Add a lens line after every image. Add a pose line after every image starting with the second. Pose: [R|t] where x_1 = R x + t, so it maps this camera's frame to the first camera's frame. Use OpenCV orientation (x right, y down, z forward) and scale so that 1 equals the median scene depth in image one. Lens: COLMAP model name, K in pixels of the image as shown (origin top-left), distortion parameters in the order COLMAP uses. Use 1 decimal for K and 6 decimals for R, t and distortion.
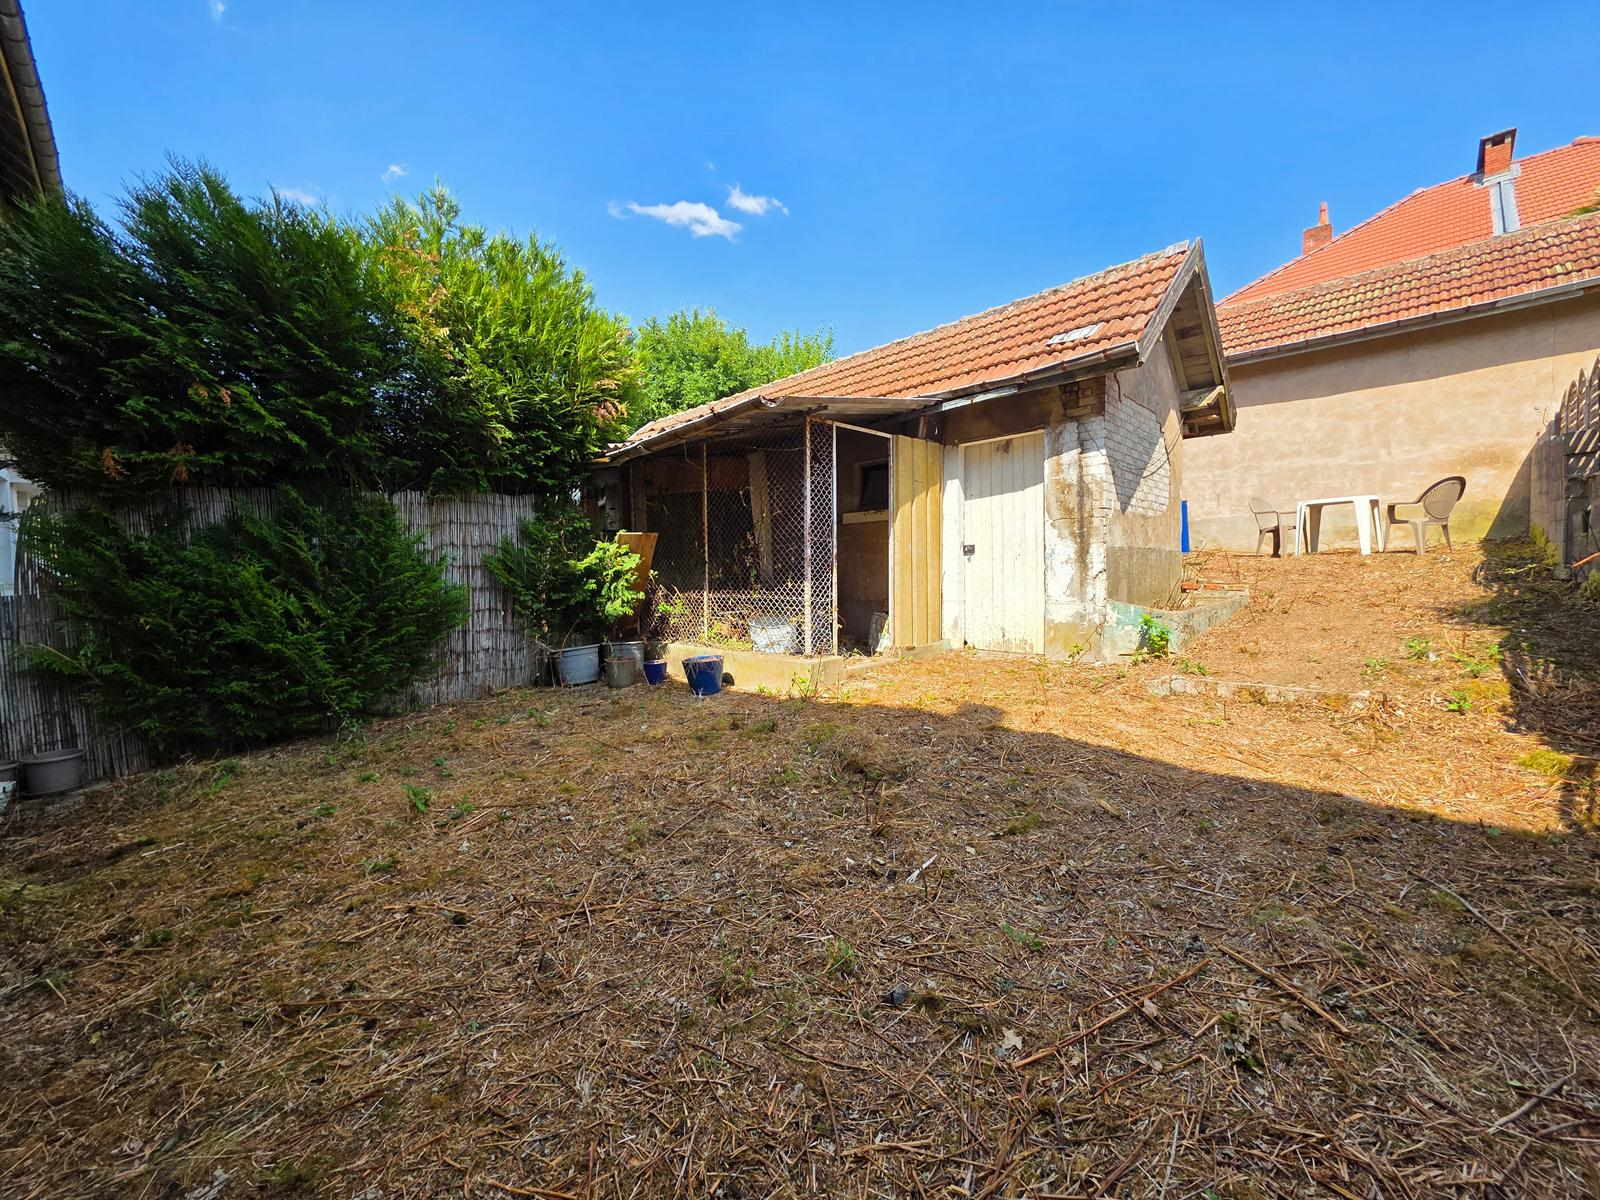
lens RADIAL K [[637.7, 0, 798.1], [0, 637.7, 598.6], [0, 0, 1]] dist [-0.000281, -0.000522]
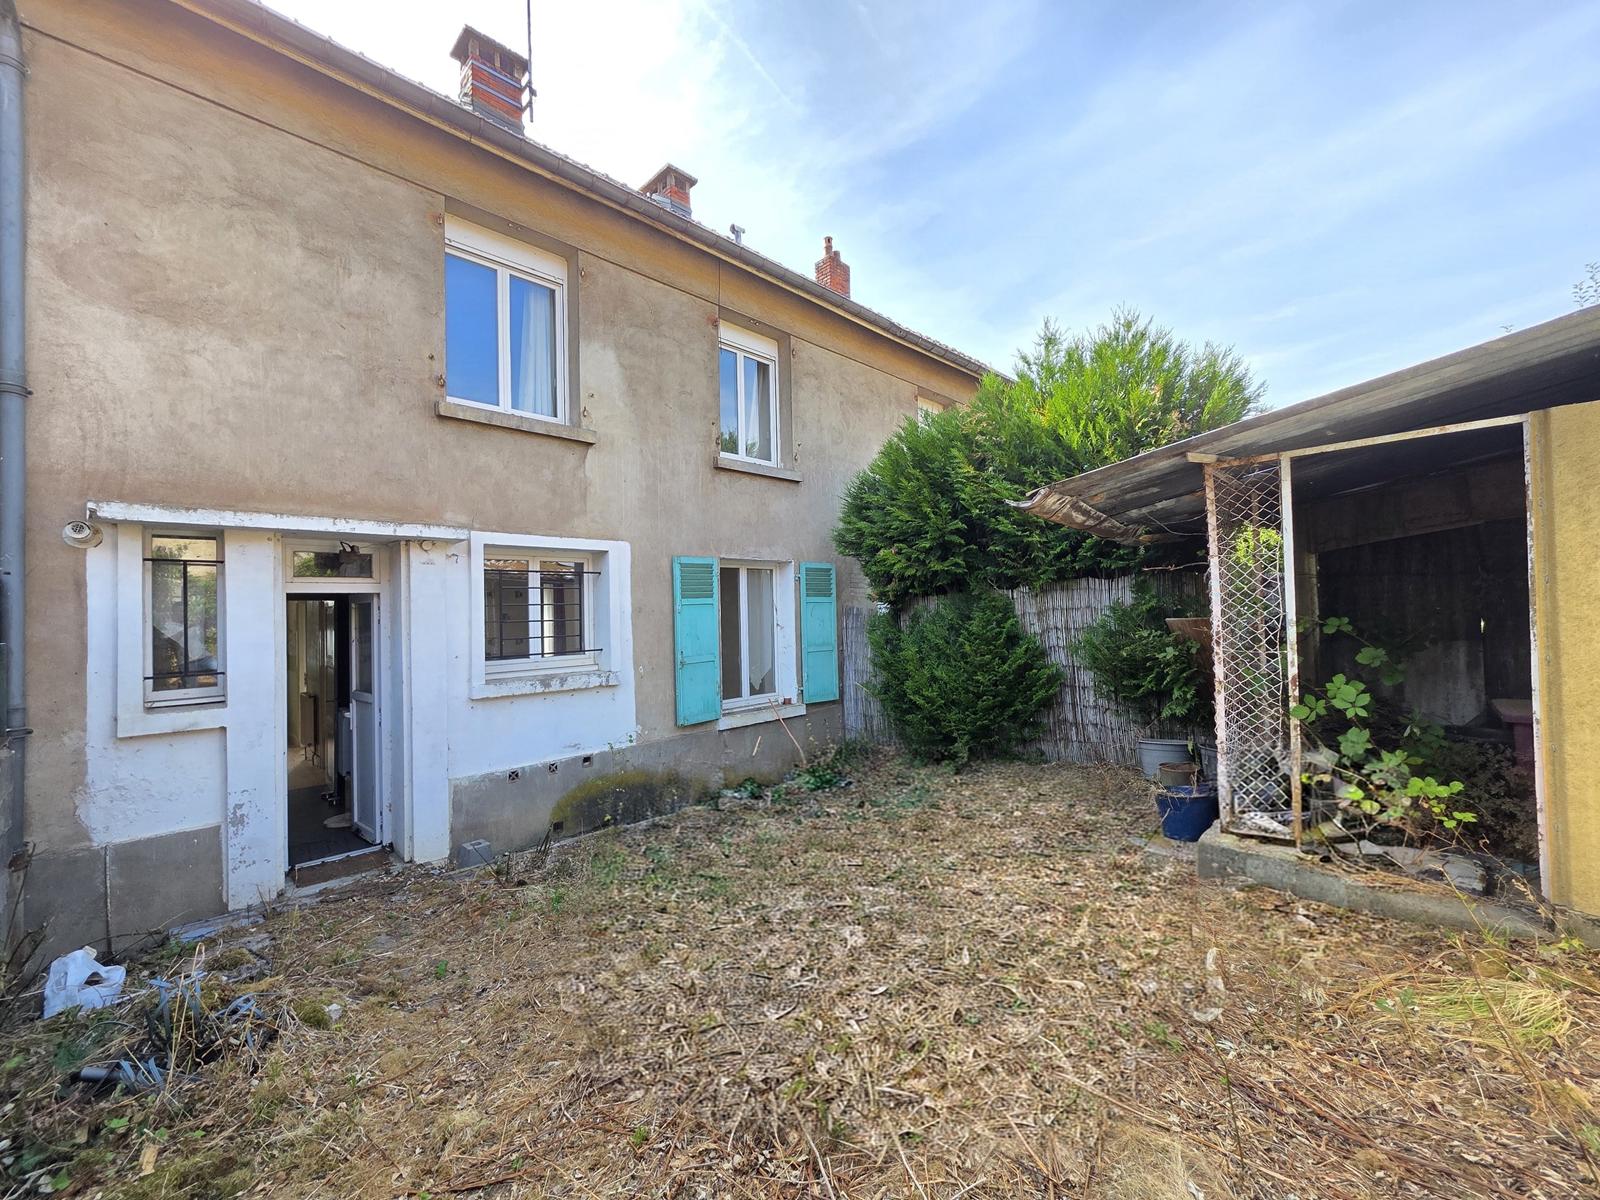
lens RADIAL K [[637.7, 0, 796.9], [0, 637.7, 597.5], [0, 0, 1]] dist [-0.000281, -0.000522]
pose [[0.011514, -0.007440, -0.999906, 0.586044], [-0.010895, 0.999912, -0.007566, -0.121049], [0.999874, 0.010981, 0.011432, 0.492392]]
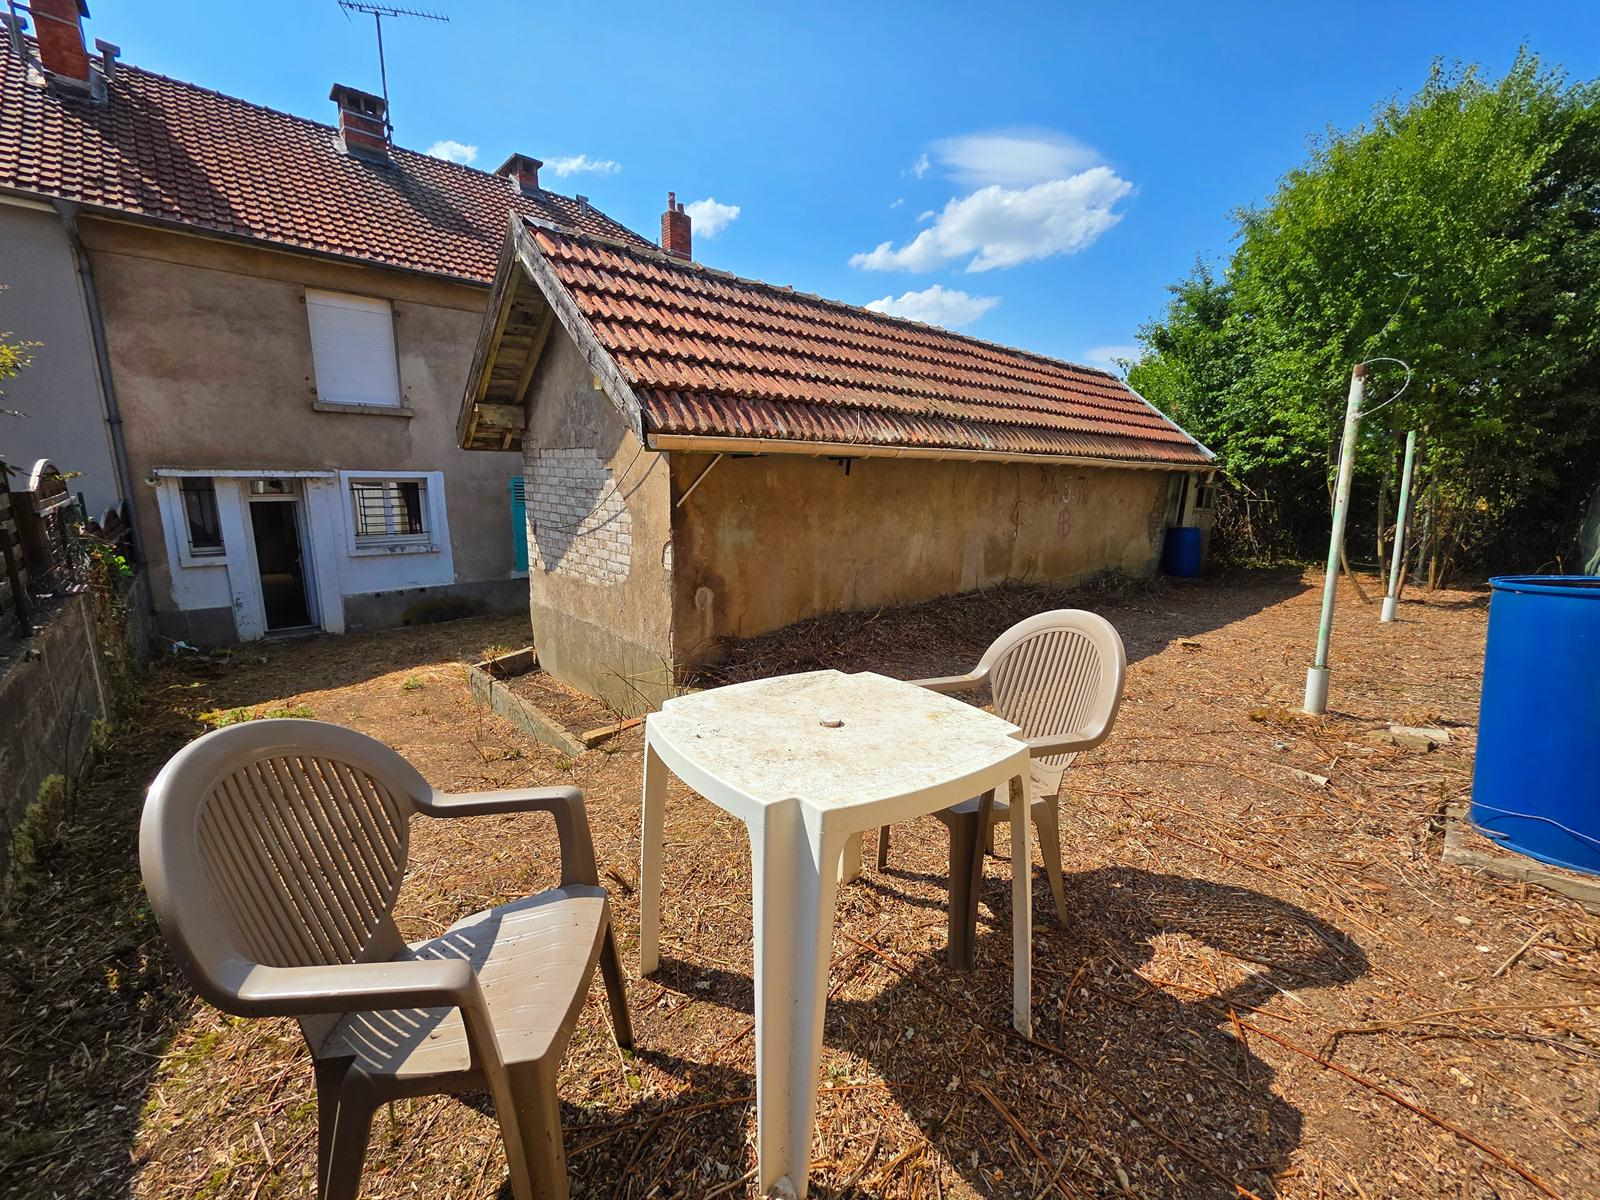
lens RADIAL K [[637.7, 0, 801.2], [0, 637.7, 598.2], [0, 0, 1]] dist [-0.000281, -0.000522]
pose [[-0.037113, 0.210406, -0.976909, 1.534946], [-0.054011, 0.975731, 0.212205, -0.342856], [0.997850, 0.060640, -0.024848, 1.495429]]
